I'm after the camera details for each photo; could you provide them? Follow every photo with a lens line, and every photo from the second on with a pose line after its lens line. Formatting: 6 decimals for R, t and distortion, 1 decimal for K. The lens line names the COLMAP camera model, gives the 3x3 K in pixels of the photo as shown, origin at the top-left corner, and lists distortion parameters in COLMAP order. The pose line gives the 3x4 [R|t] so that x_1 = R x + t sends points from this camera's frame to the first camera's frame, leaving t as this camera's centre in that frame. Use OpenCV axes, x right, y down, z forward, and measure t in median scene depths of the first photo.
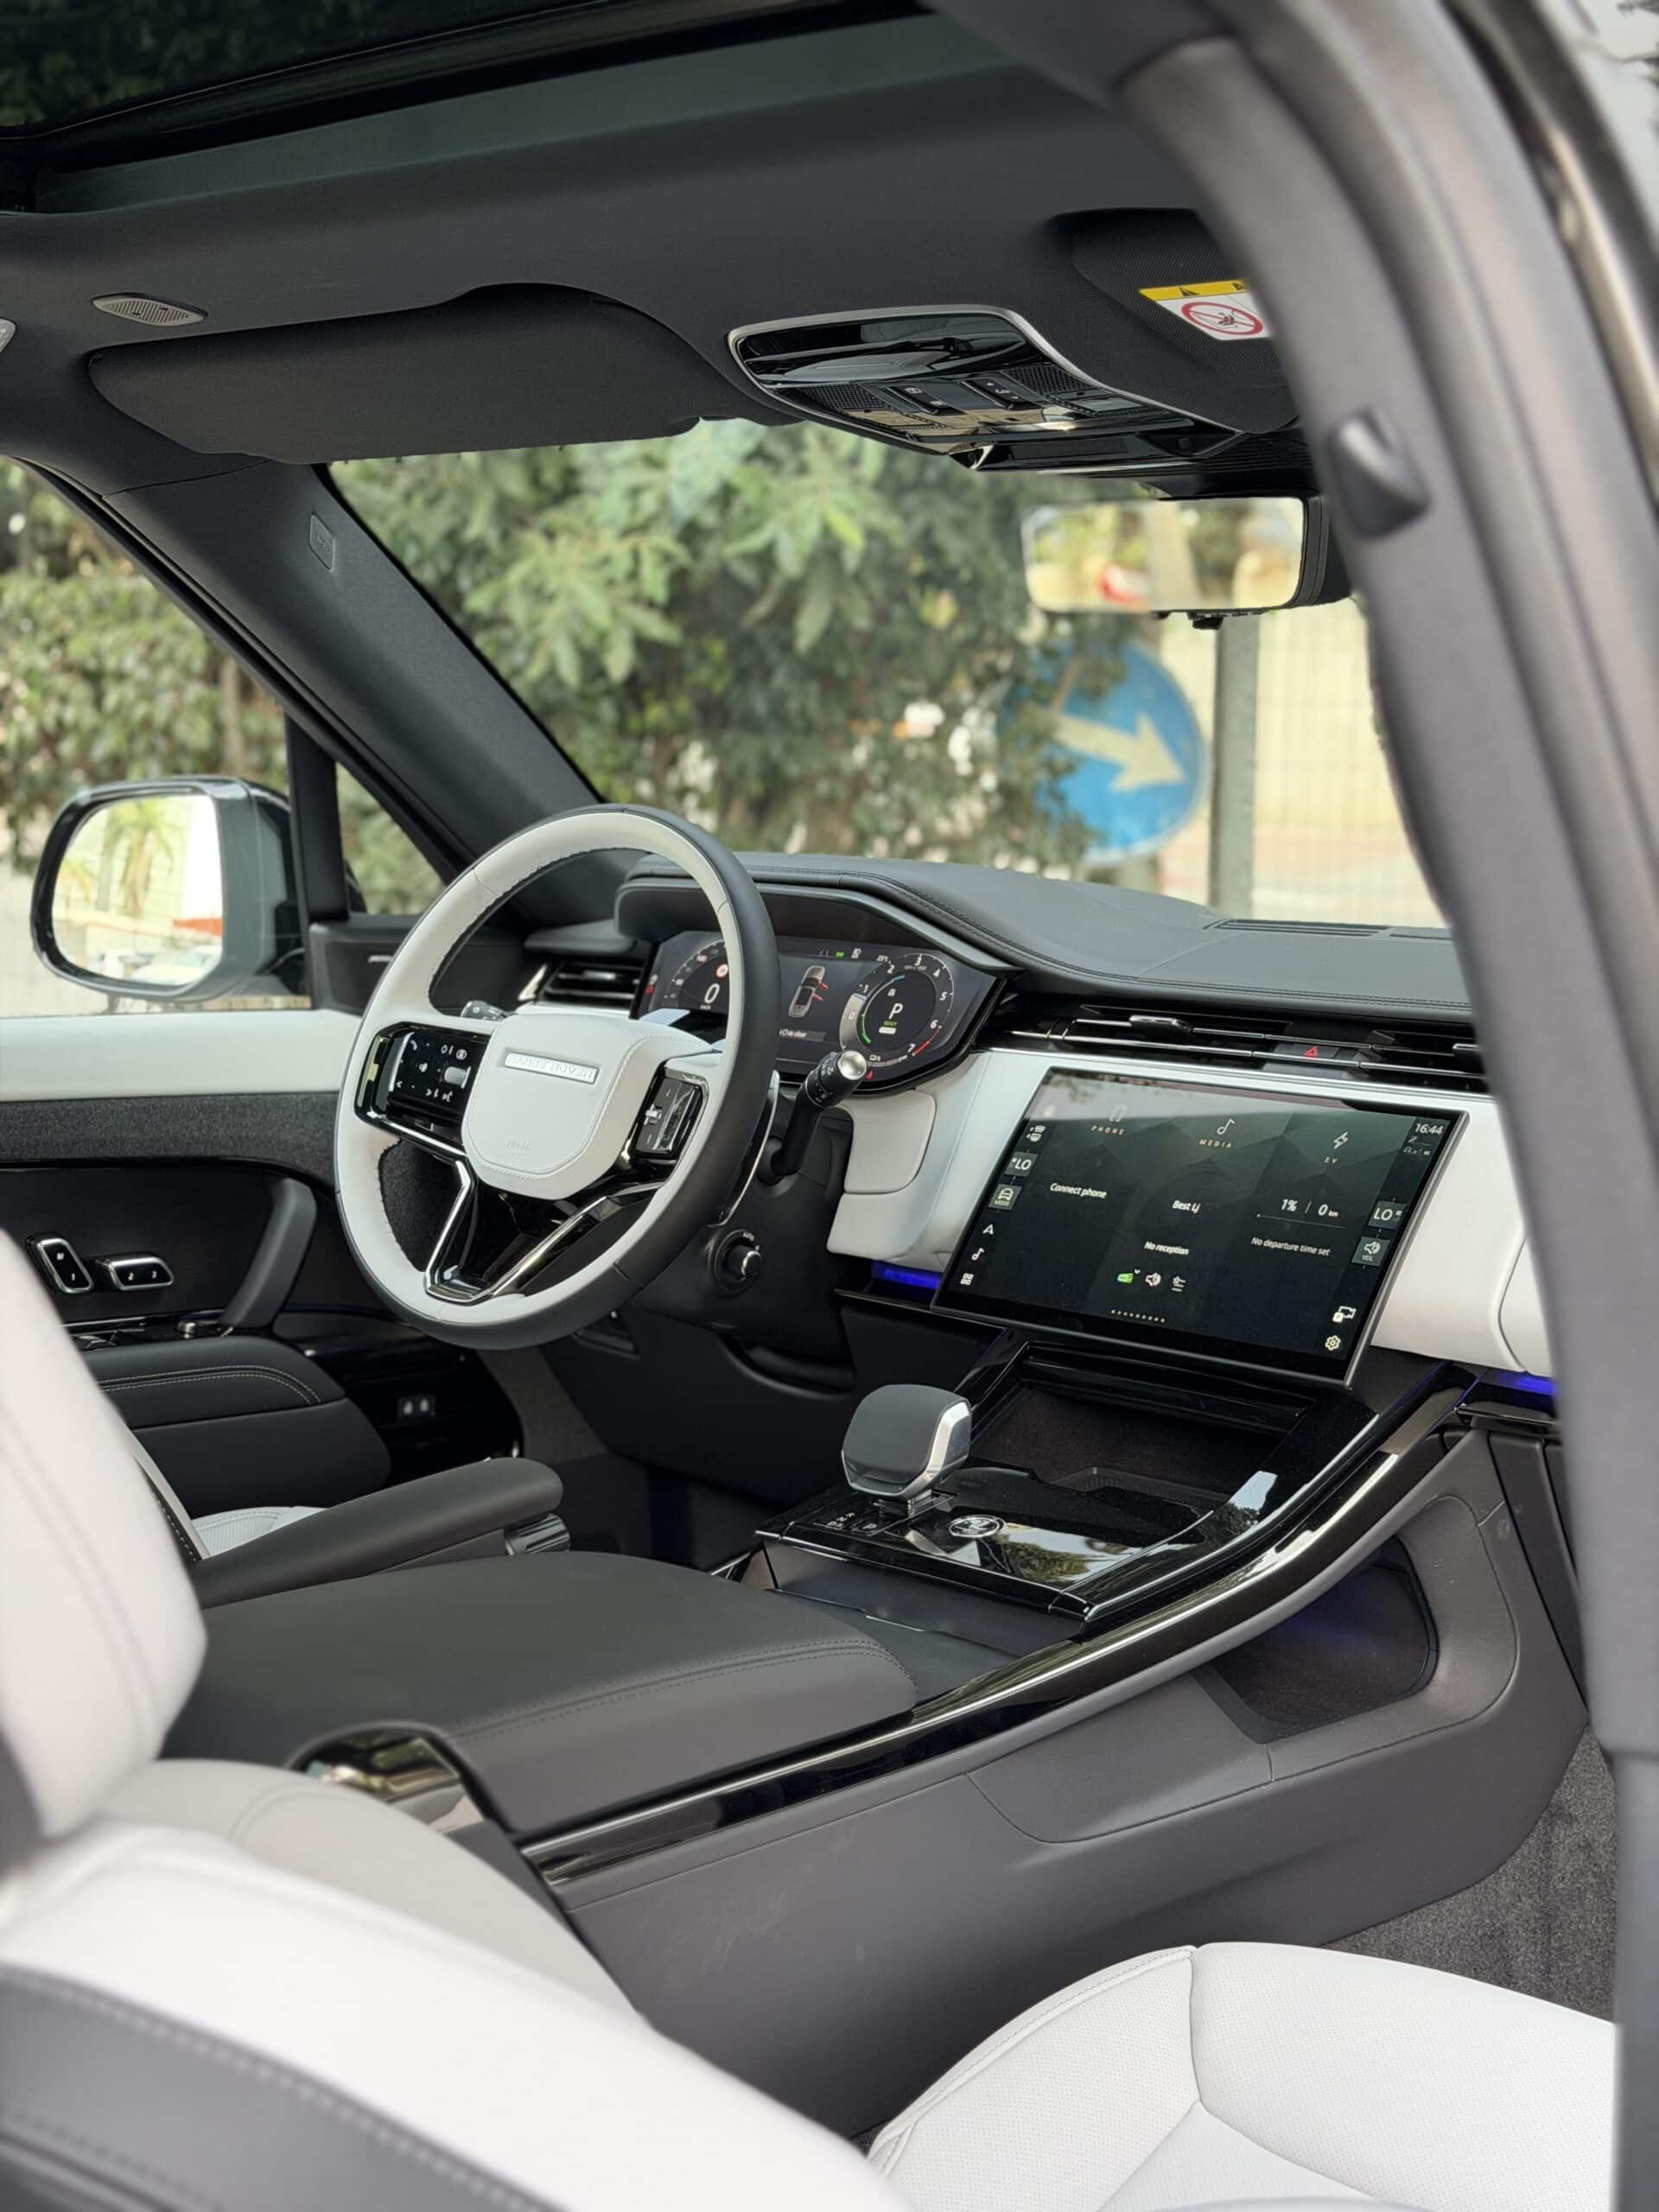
lens RADIAL K [[3114.3, 0, 828.2], [0, 3114.3, 1107.0], [0, 0, 1]] dist [0.168159, 0.000000]
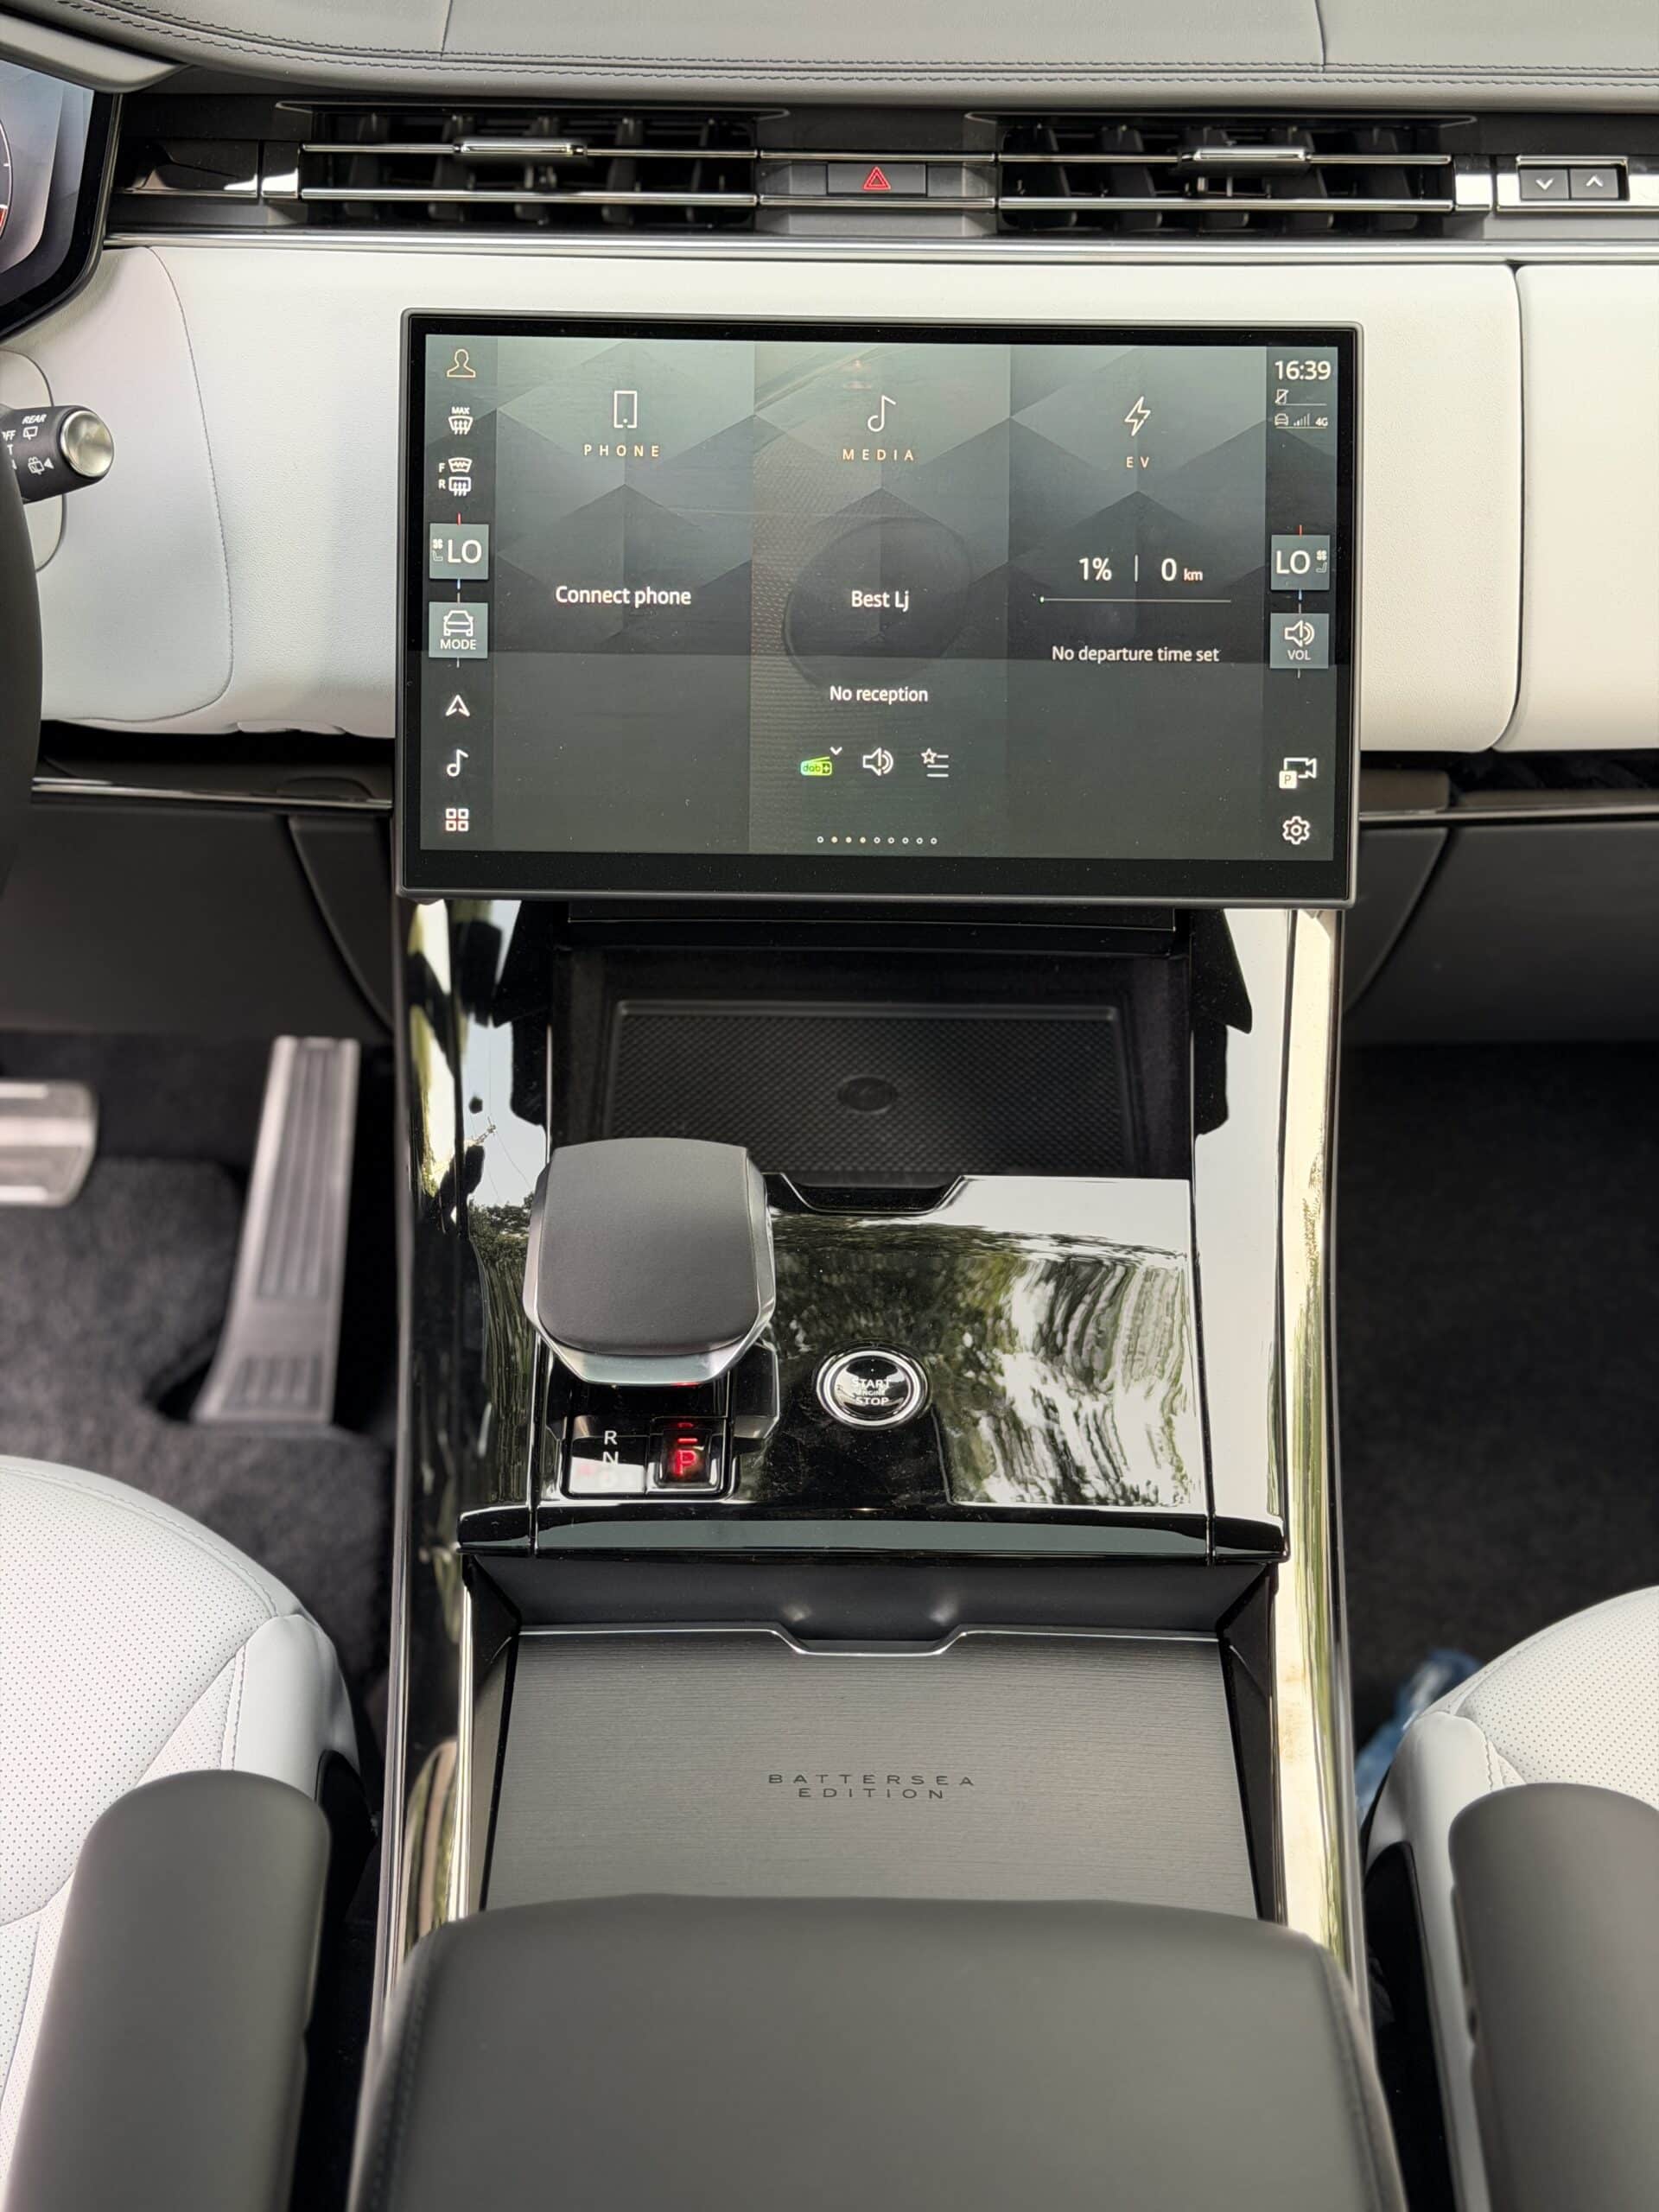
lens RADIAL K [[3114.3, 0, 830.1], [0, 3114.3, 1104.5], [0, 0, 1]] dist [0.168159, 0.000000]
pose [[0.744638, -0.397833, 0.535951, -0.212335], [0.082413, 0.851616, 0.517647, -0.172579], [-0.662361, -0.341291, 0.666932, 0.631196]]
